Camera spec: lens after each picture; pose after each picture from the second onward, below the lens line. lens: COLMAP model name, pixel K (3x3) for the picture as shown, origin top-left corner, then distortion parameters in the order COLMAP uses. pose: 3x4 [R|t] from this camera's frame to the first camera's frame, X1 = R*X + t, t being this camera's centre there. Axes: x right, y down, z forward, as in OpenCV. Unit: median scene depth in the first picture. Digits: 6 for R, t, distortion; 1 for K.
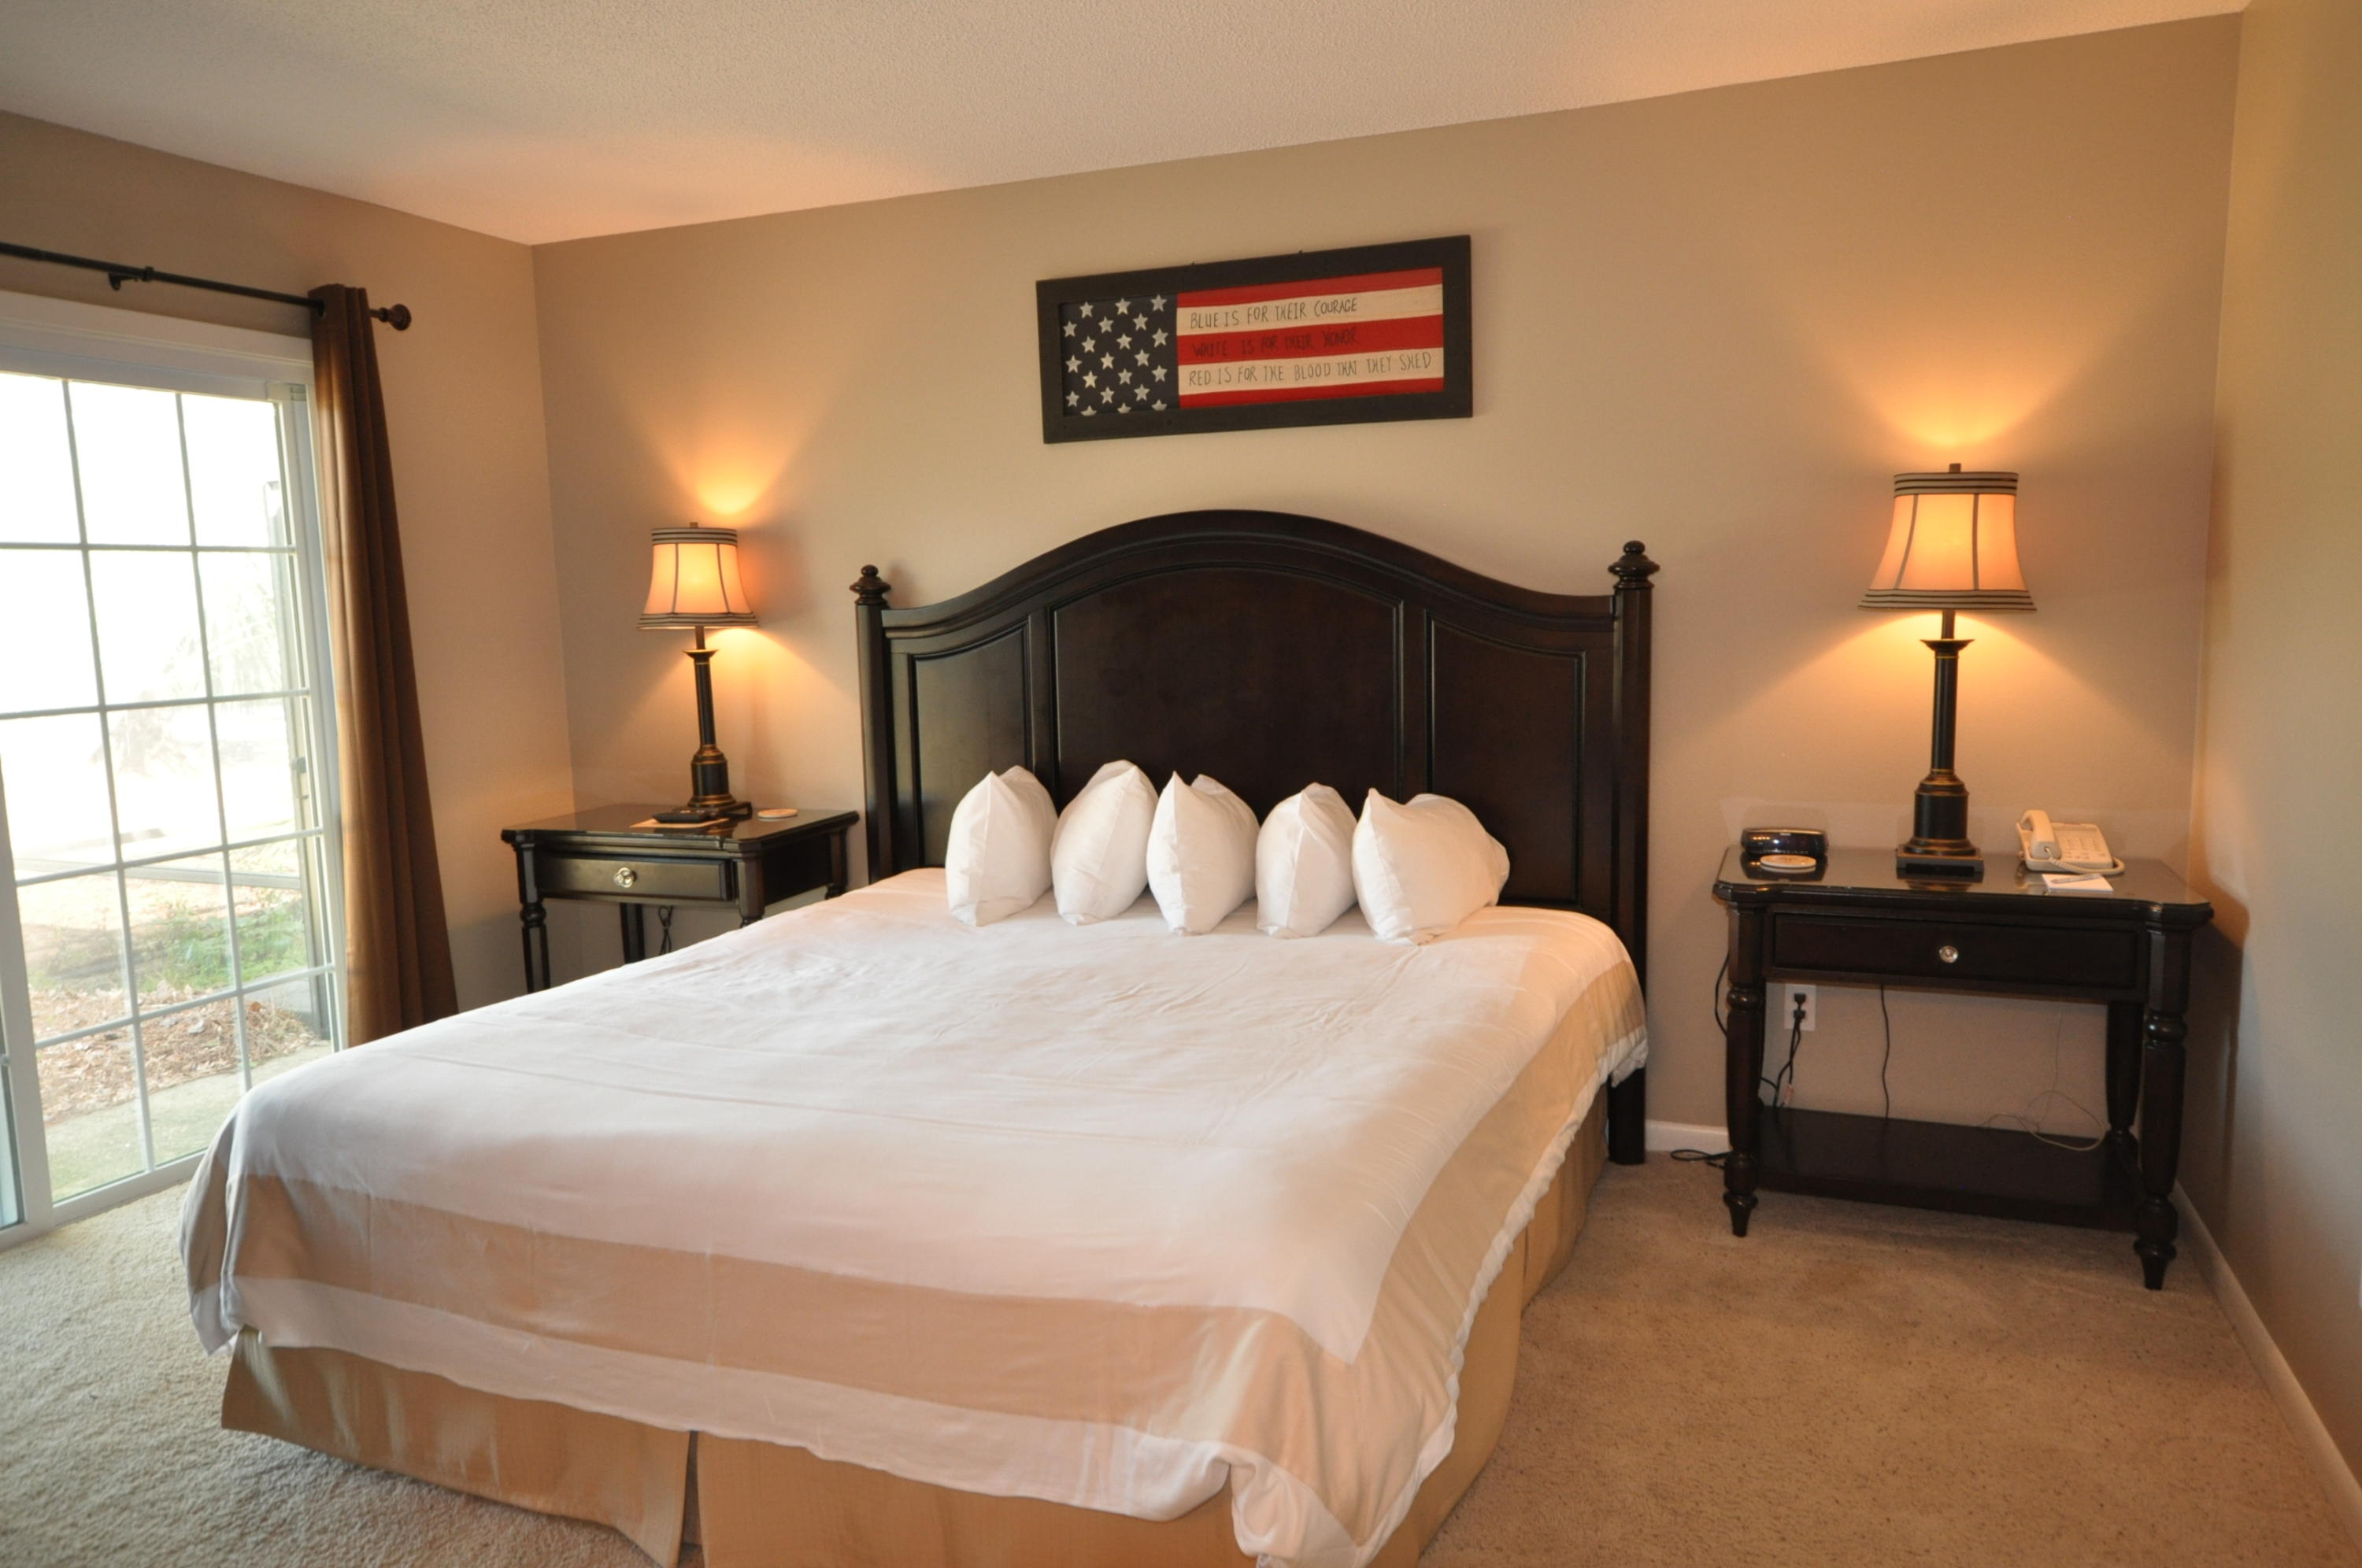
lens RADIAL K [[1585.9, 0, 1181.0], [0, 1585.9, 784.0], [0, 0, 1]] dist [-0.006138, 0.054452]
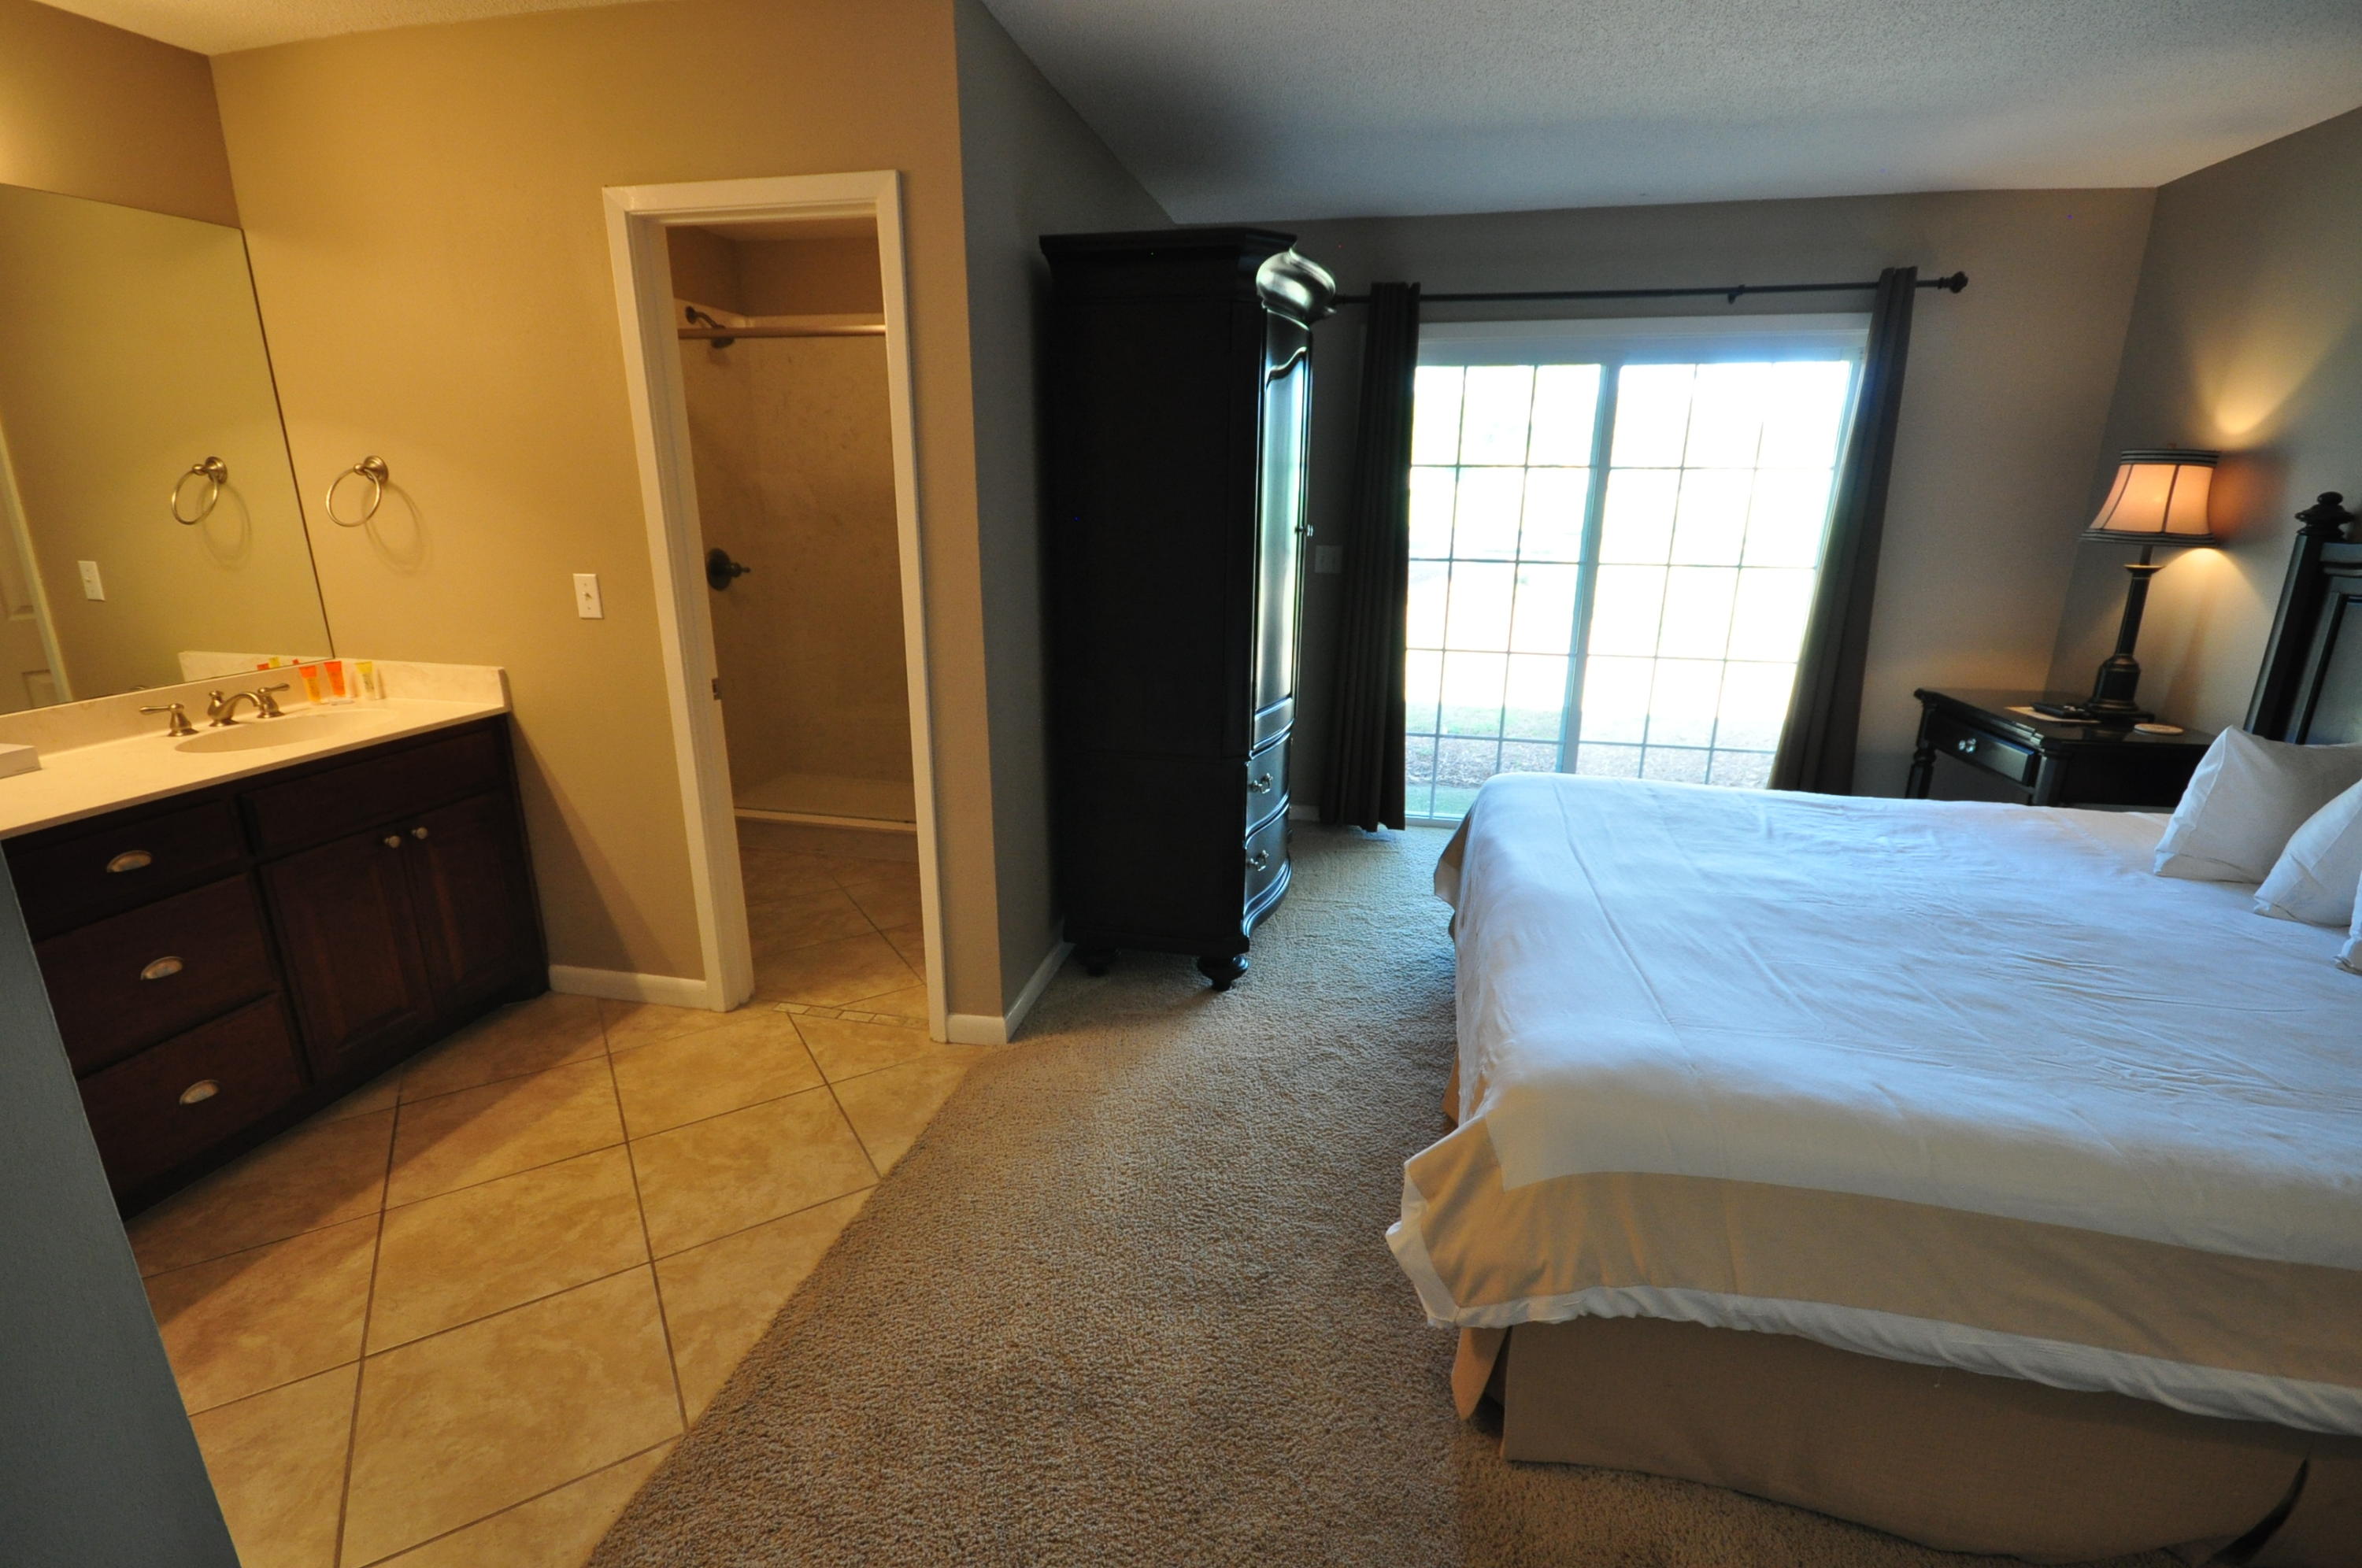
lens RADIAL K [[1037.2, 0, 1181.0], [0, 1037.2, 784.0], [0, 0, 1]] dist [0.011713, -0.012957]
pose [[0.172074, 0.295059, -0.939857, 0.432541], [-0.135605, 0.952100, 0.274075, -0.070538], [0.975706, 0.080288, 0.203843, 0.339789]]
